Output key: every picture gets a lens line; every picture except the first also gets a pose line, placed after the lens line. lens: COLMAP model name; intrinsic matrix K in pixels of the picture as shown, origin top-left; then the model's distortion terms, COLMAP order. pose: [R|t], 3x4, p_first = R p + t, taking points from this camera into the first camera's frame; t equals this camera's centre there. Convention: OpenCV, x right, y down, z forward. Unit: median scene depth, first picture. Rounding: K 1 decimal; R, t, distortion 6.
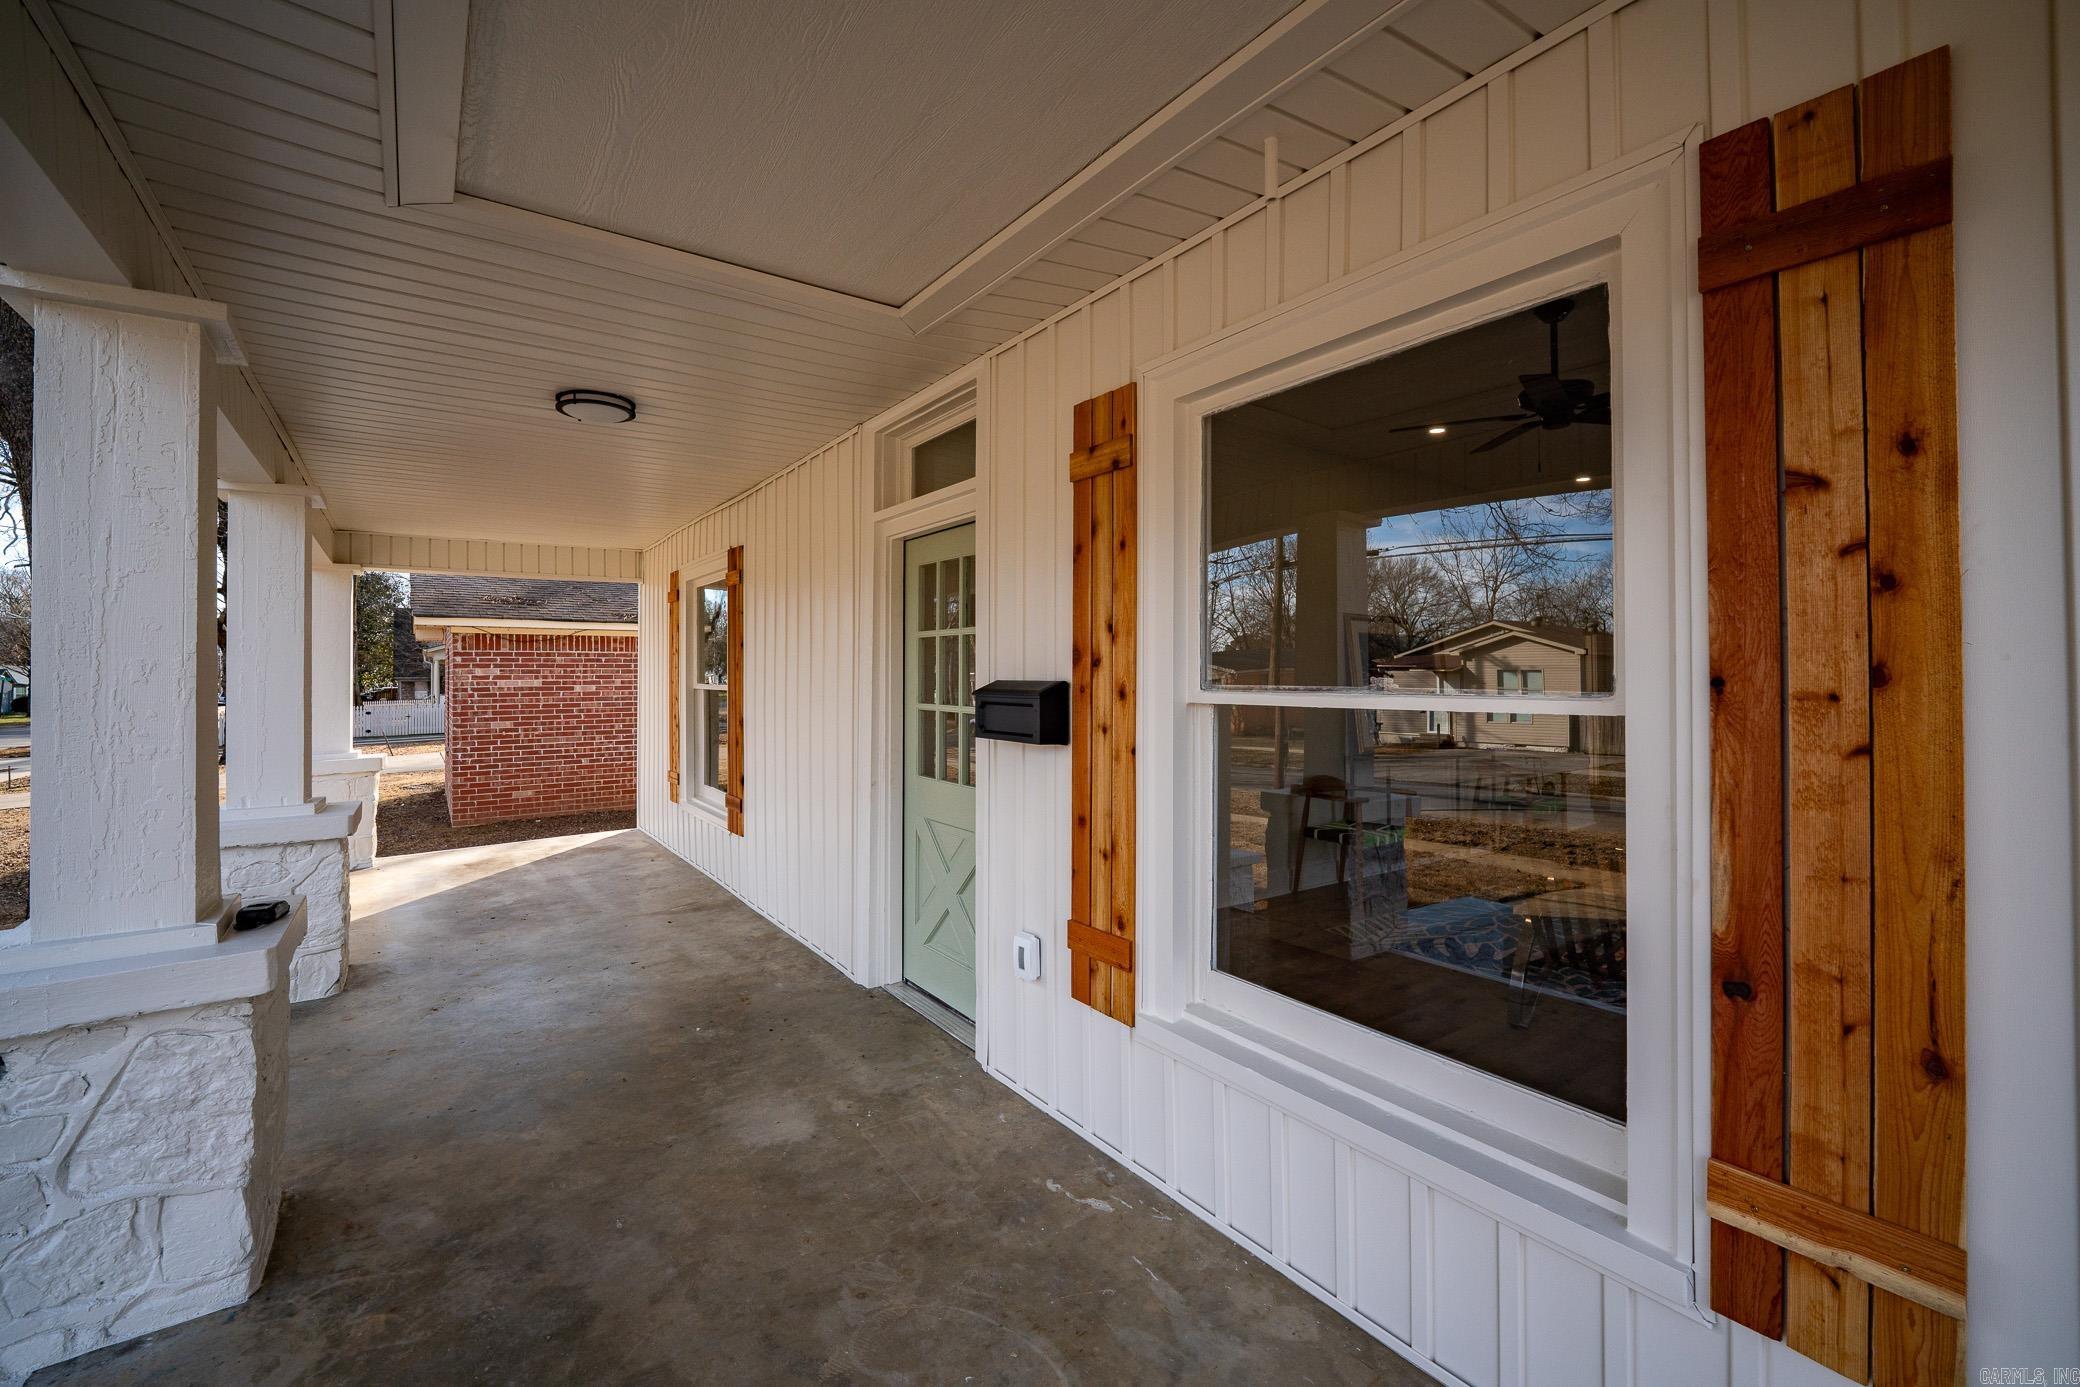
lens RADIAL K [[842.3, 0, 1079.7], [0, 842.3, 664.3], [0, 0, 1]] dist [-0.009296, 0.000012]
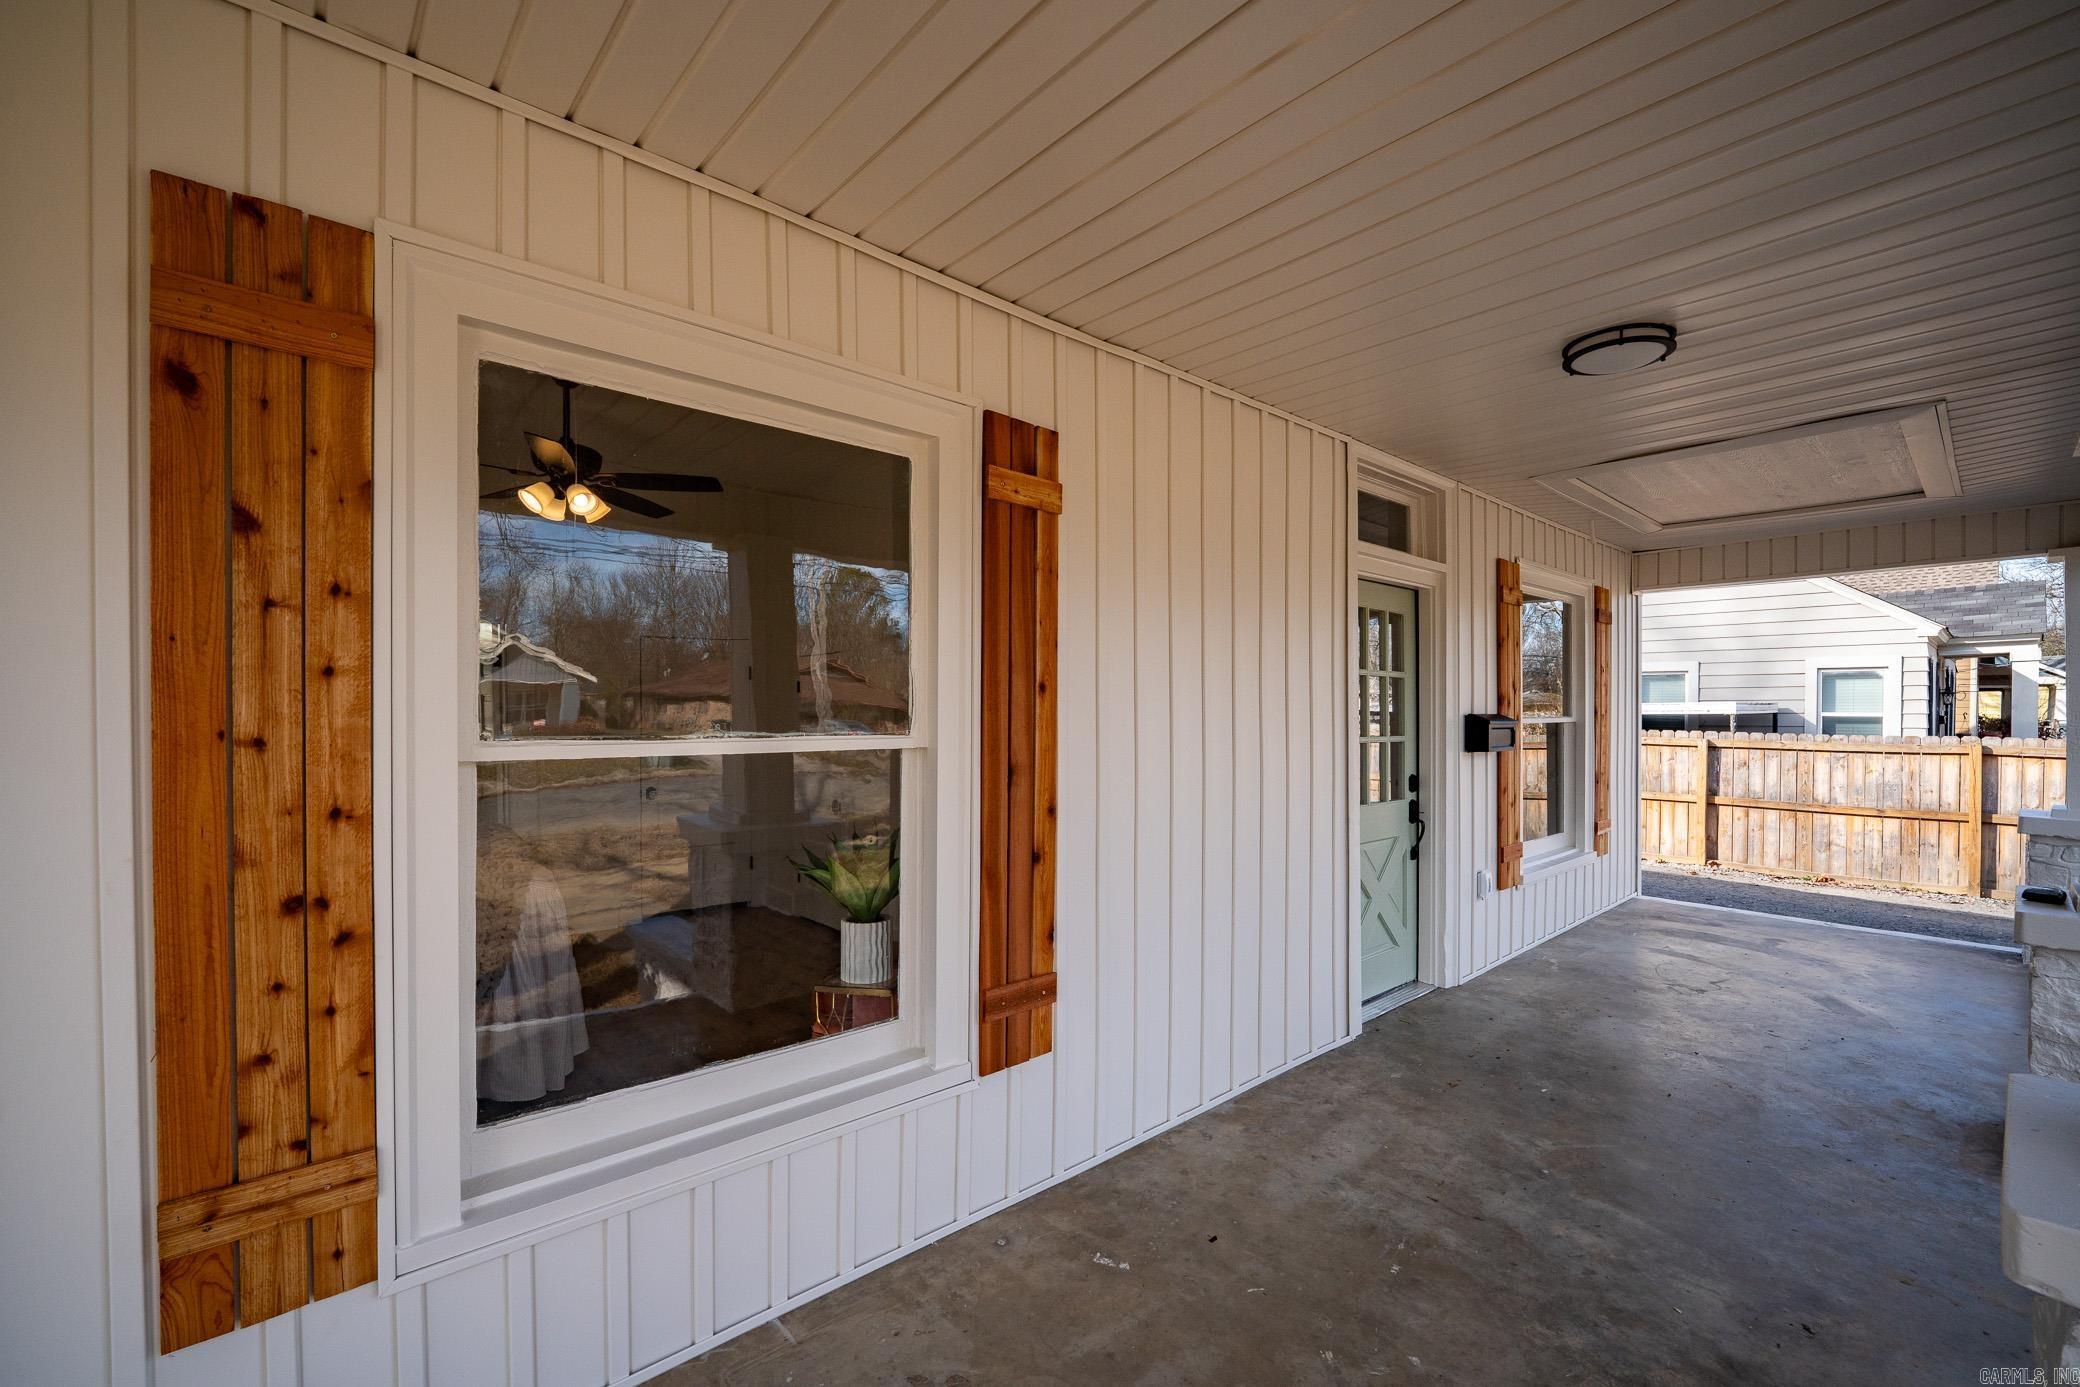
lens RADIAL K [[855.7, 0, 993.6], [0, 855.7, 721.7], [0, 0, 1]] dist [-0.003441, -0.000238]
pose [[-0.027997, -0.001639, 0.999607, -1.774779], [-0.004653, 0.999988, 0.001510, 0.039973], [-0.999597, -0.004608, -0.028005, 2.108302]]
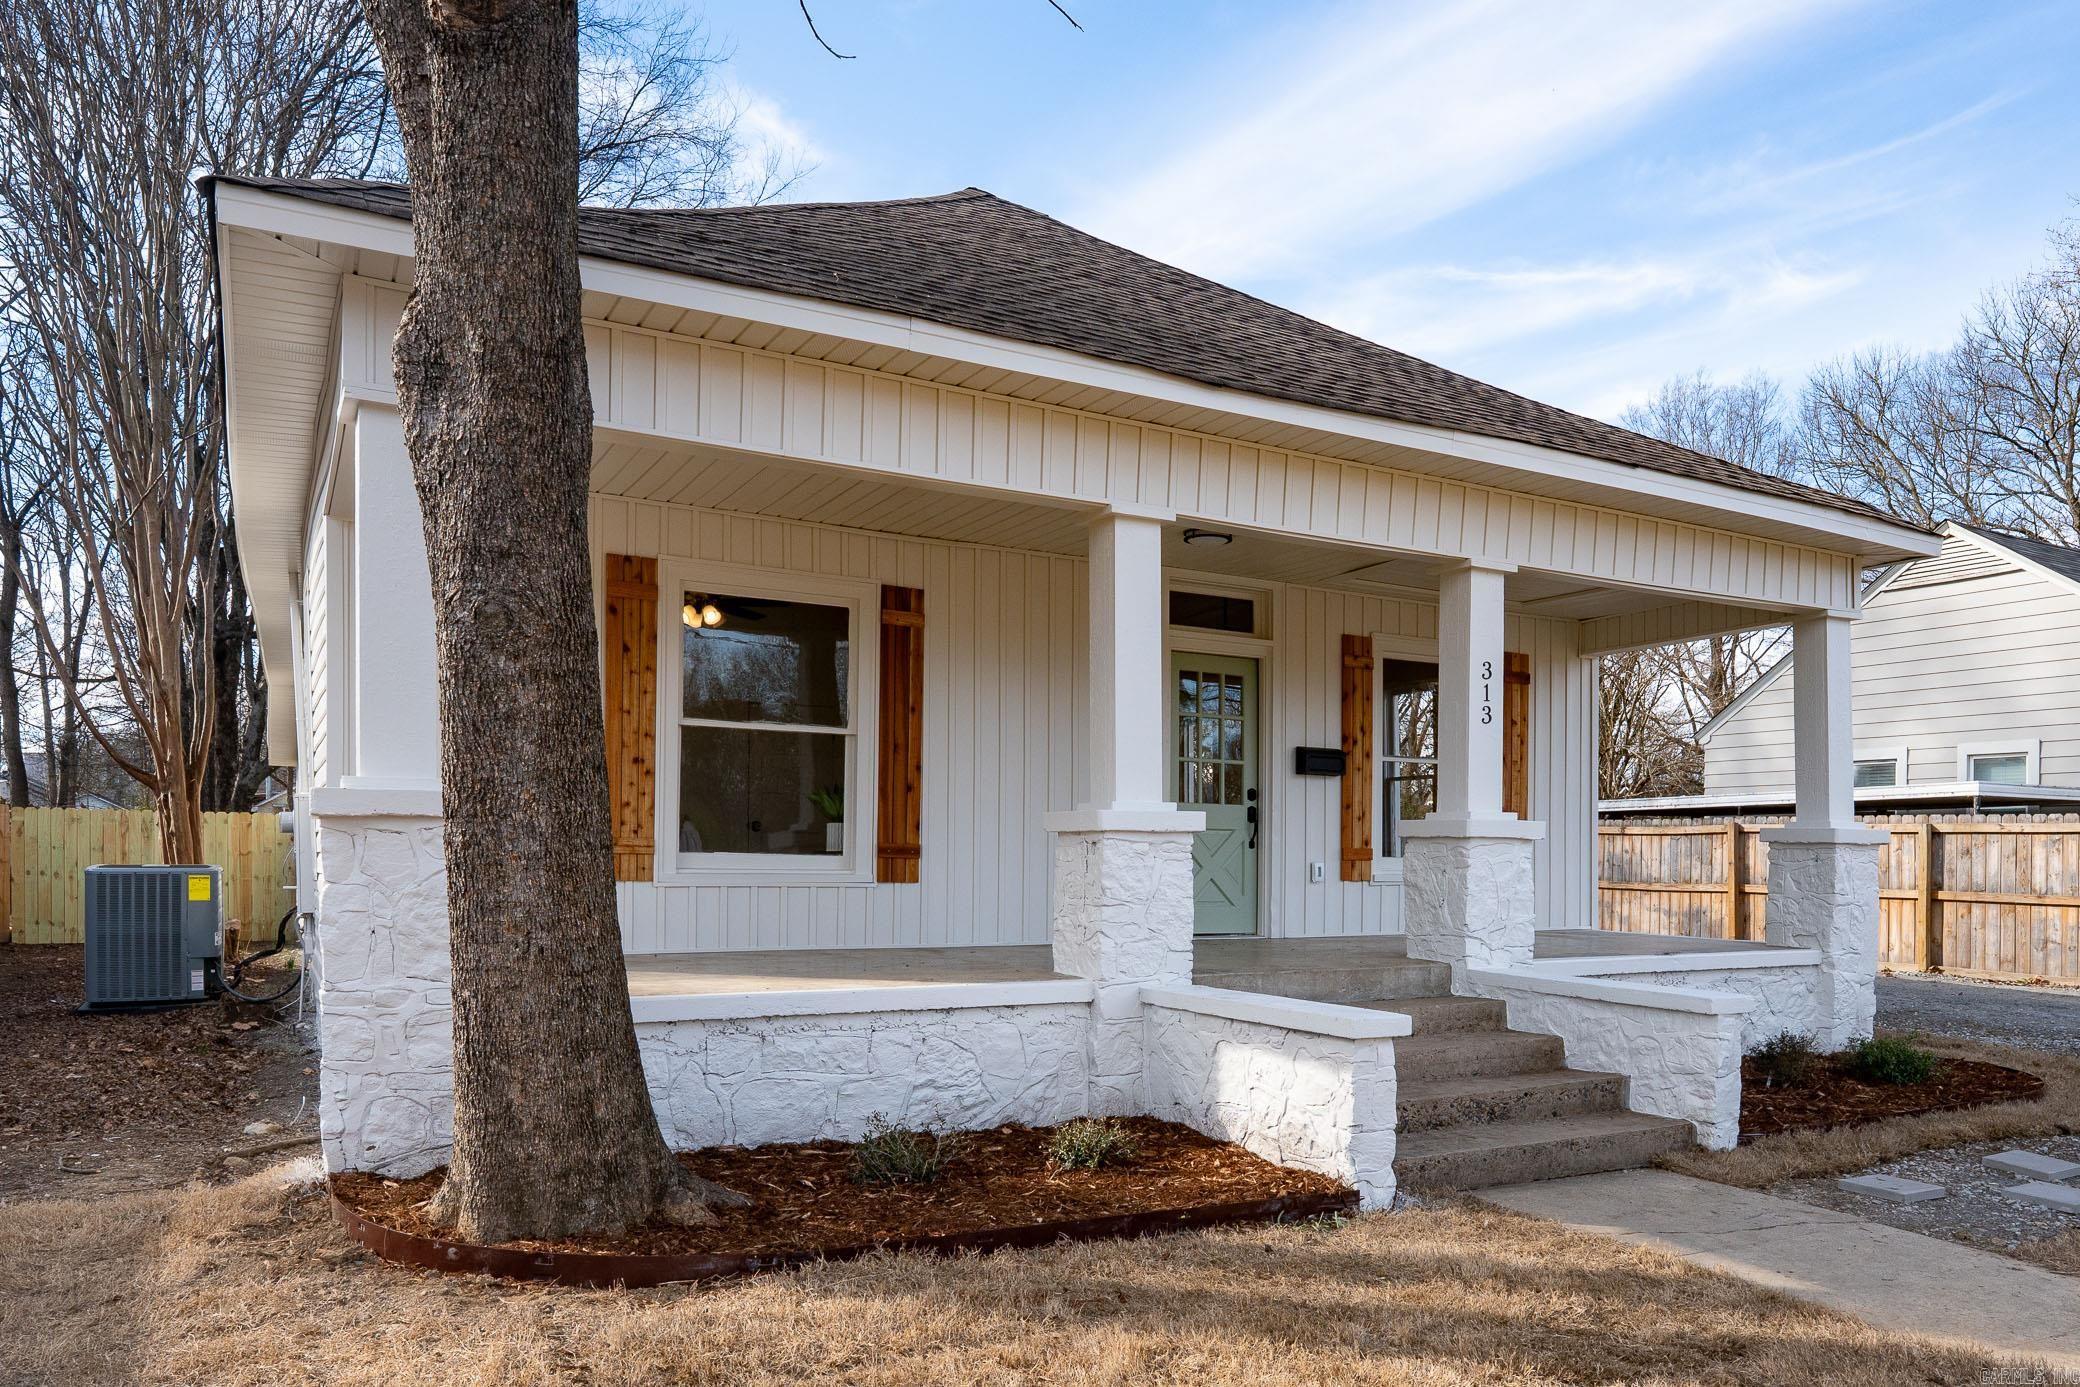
lens RADIAL K [[1437.4, 0, 1083.2], [0, 1437.4, 868.2], [0, 0, 1]] dist [0.003097, -0.000038]
pose [[0.147407, 0.003721, 0.989069, -4.152223], [-0.019979, 0.999800, -0.000784, 0.375207], [-0.988874, -0.019645, 0.147452, 1.116594]]
